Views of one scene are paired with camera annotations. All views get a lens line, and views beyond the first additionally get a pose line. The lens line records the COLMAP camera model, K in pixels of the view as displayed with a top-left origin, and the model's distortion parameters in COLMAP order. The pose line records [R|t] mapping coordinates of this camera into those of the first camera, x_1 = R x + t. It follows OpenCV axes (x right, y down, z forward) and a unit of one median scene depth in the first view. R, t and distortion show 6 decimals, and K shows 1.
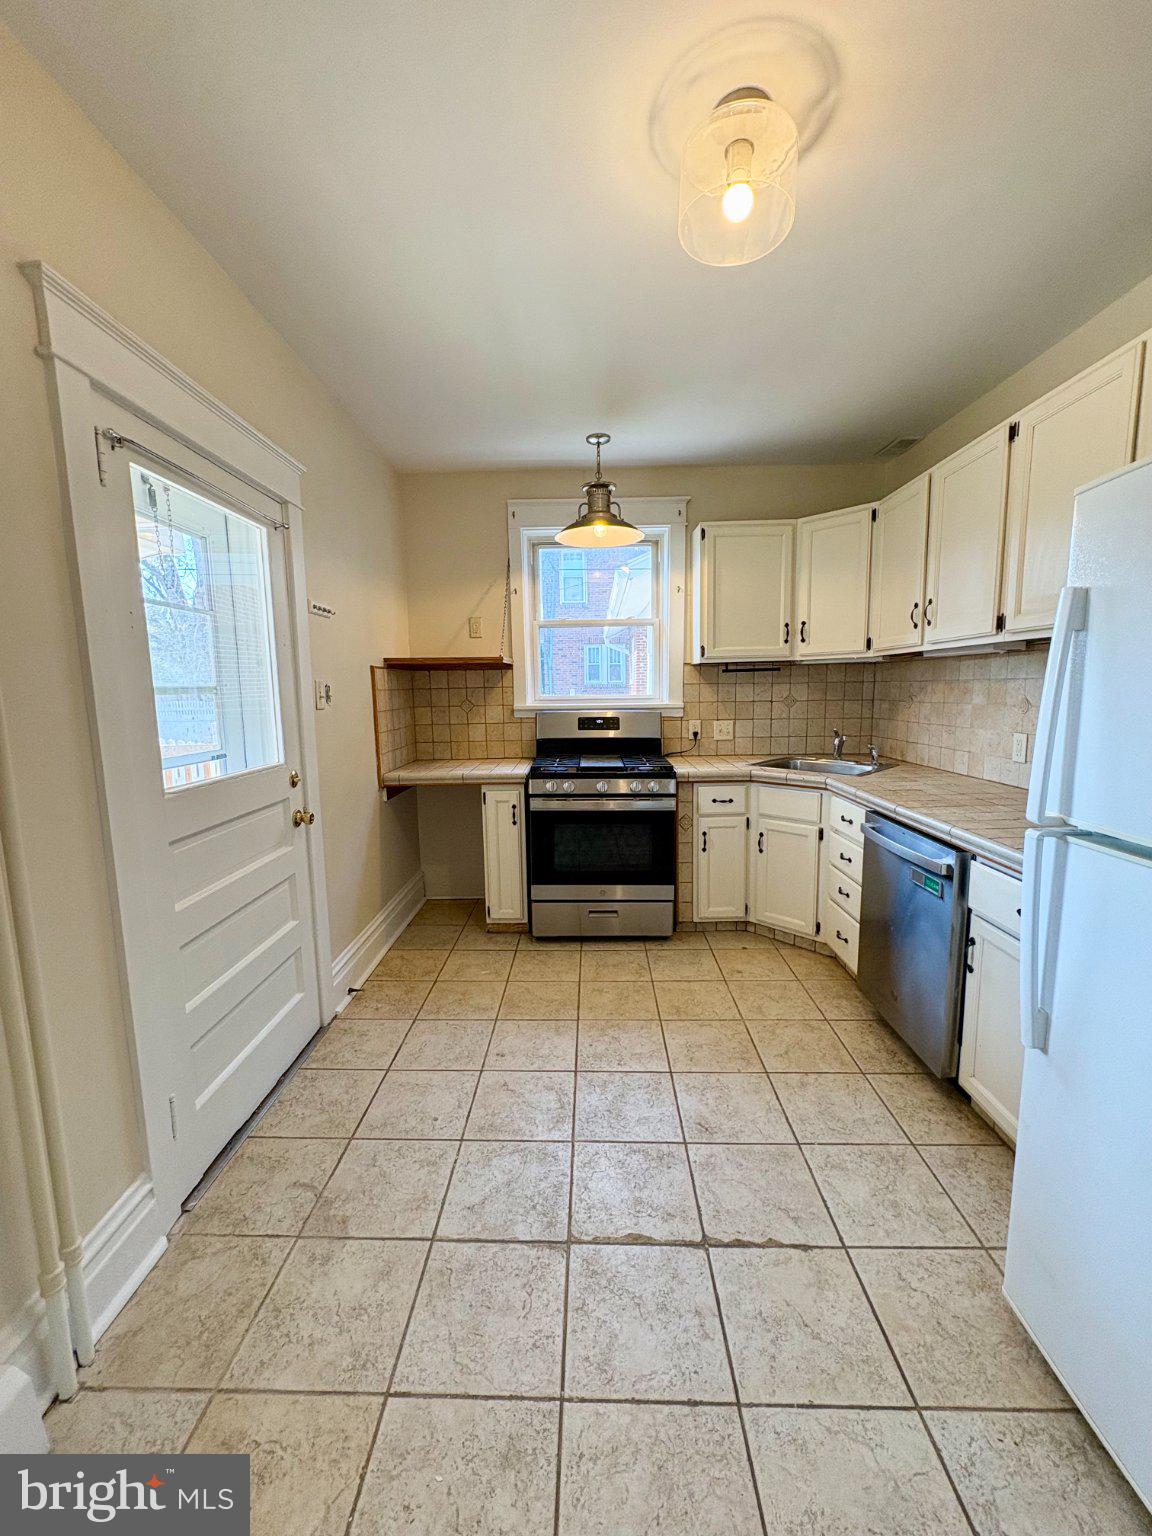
lens RADIAL K [[620.5, 0, 576.0], [0, 620.5, 768.0], [0, 0, 1]] dist [-0.000387, 0.000147]
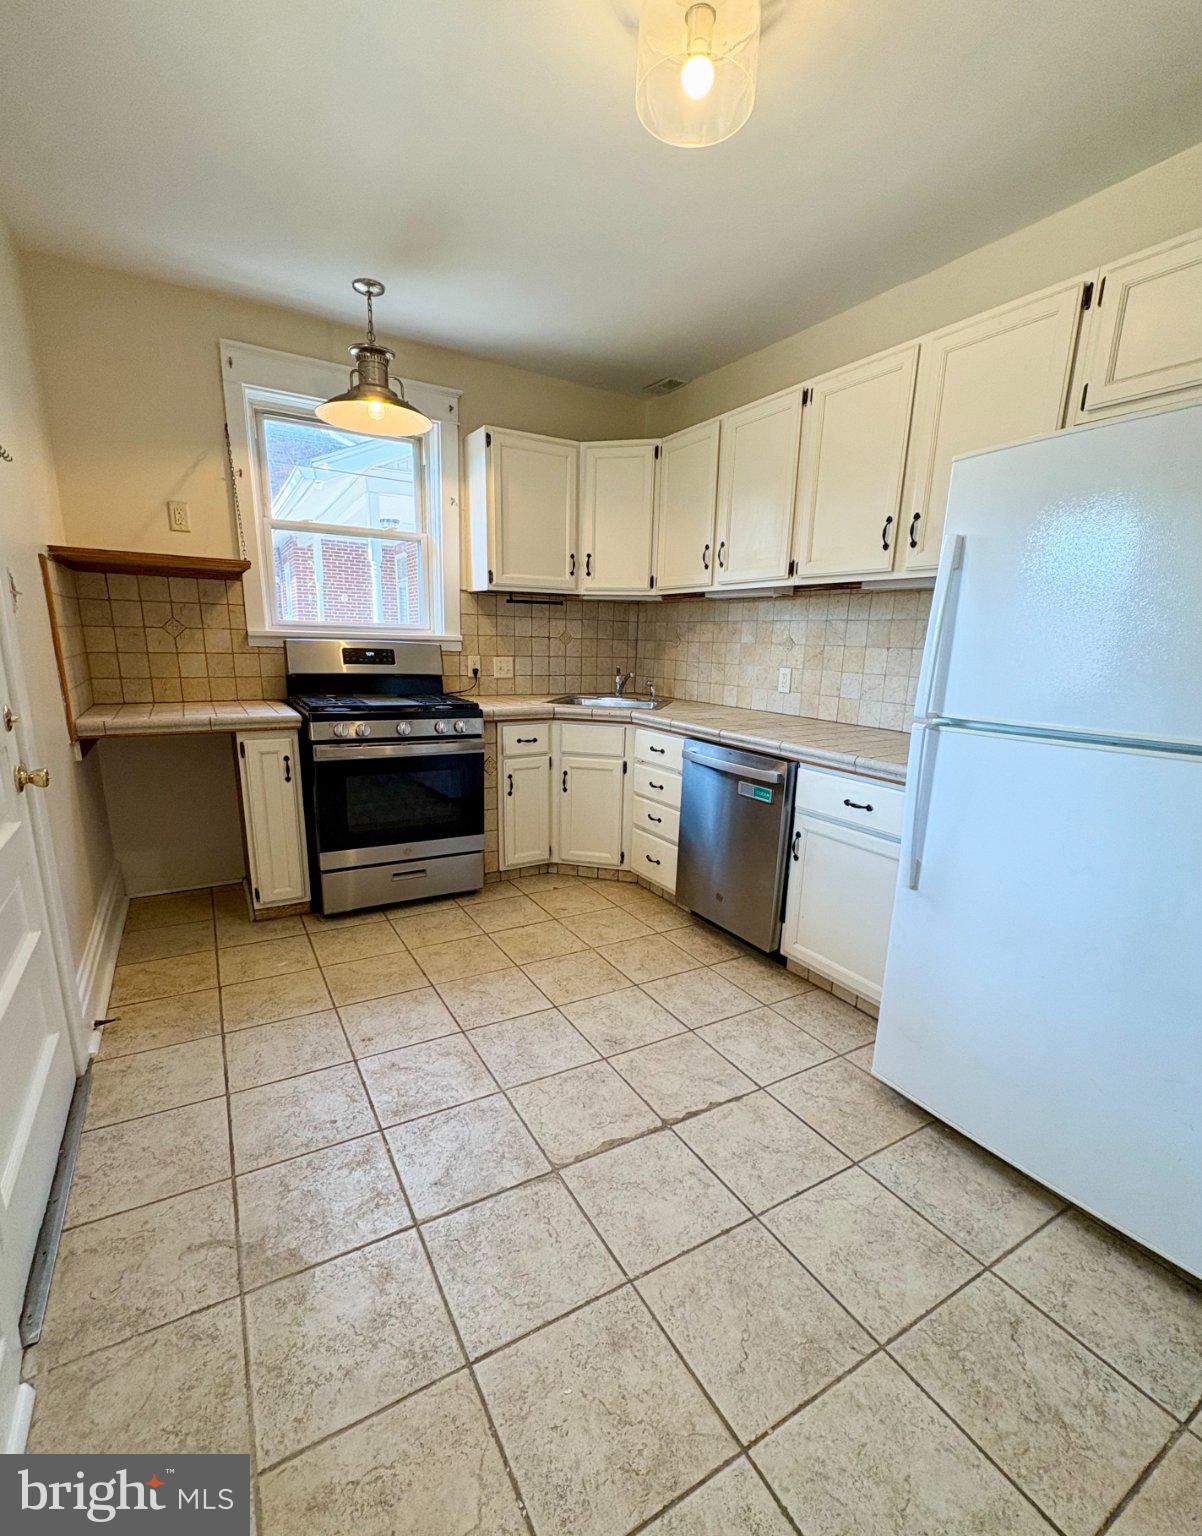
lens RADIAL K [[689.1, 0, 606.6], [0, 689.1, 805.2], [0, 0, 1]] dist [-0.000017, -0.000252]
pose [[0.844303, -0.088867, 0.528446, -0.267921], [0.029608, 0.992383, 0.119580, 0.034001], [-0.535048, -0.085315, 0.840503, 0.048307]]
